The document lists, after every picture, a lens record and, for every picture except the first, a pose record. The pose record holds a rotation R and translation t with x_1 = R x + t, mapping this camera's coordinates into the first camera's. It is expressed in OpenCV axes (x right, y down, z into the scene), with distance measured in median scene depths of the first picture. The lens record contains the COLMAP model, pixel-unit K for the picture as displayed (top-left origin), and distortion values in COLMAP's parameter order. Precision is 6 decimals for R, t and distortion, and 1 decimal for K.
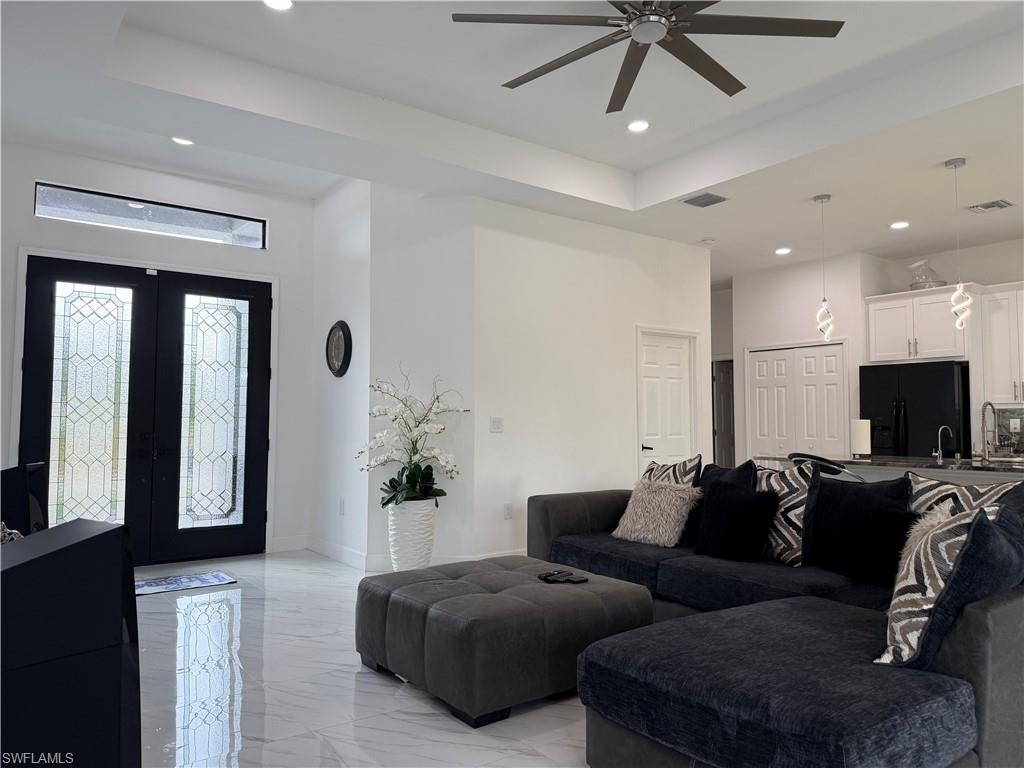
lens RADIAL K [[717.2, 0, 508.3], [0, 717.2, 382.5], [0, 0, 1]] dist [0.068223, -0.088403]
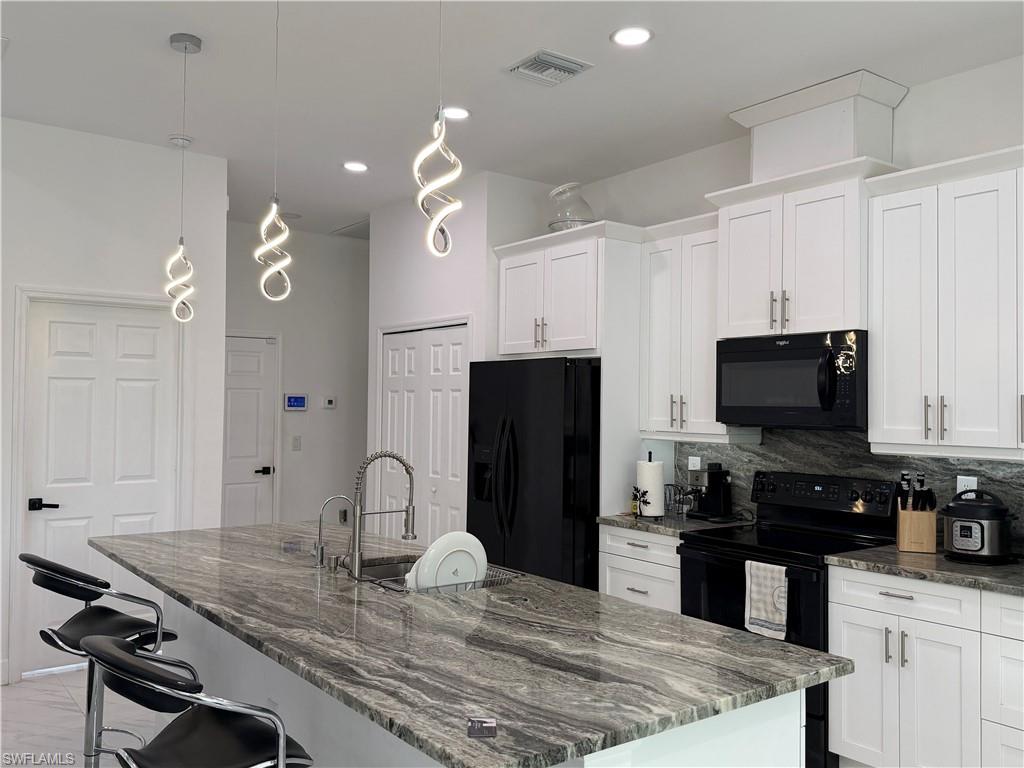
lens RADIAL K [[866.8, 0, 512.0], [0, 866.8, 384.0], [0, 0, 1]] dist [0.039994, -0.001257]
pose [[0.999813, 0.010266, 0.016375, 0.553169], [-0.010698, 0.999590, 0.026545, -0.026174], [-0.016096, -0.026715, 0.999514, 0.313109]]
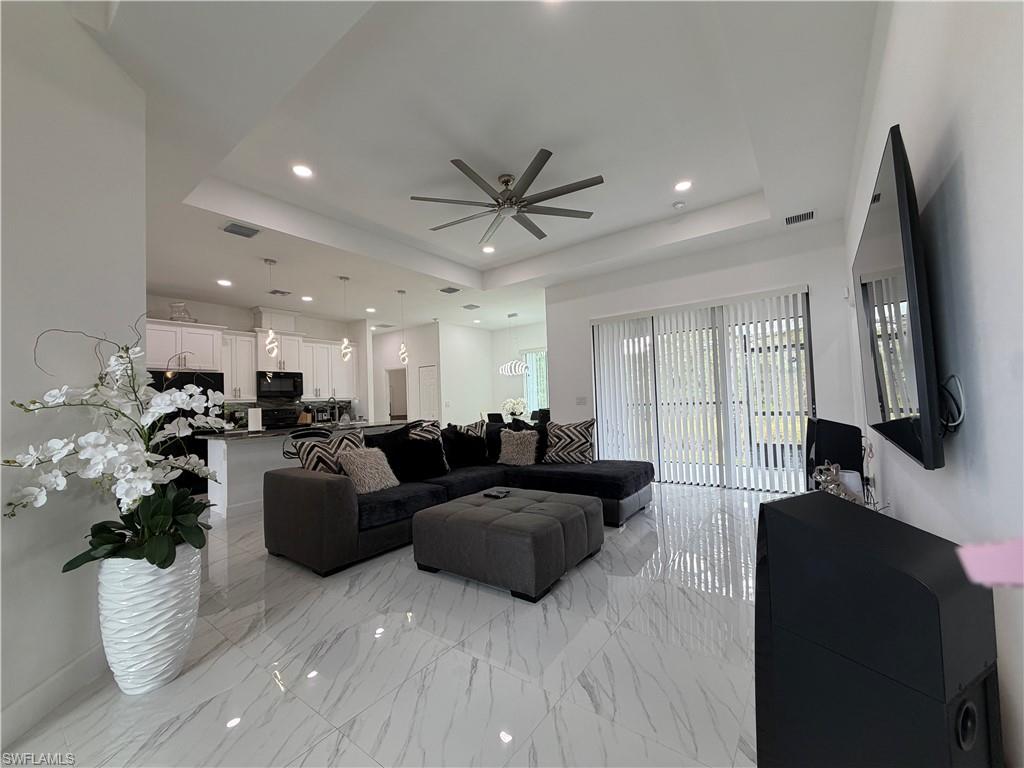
lens RADIAL K [[409.6, 0, 507.7], [0, 409.6, 385.6], [0, 0, 1]] dist [-0.000351, -0.000037]
pose [[-0.289854, 0.040017, 0.956234, -0.444112], [-0.017637, 0.998732, -0.047142, 0.029601], [-0.956908, -0.030530, -0.288780, 0.649359]]
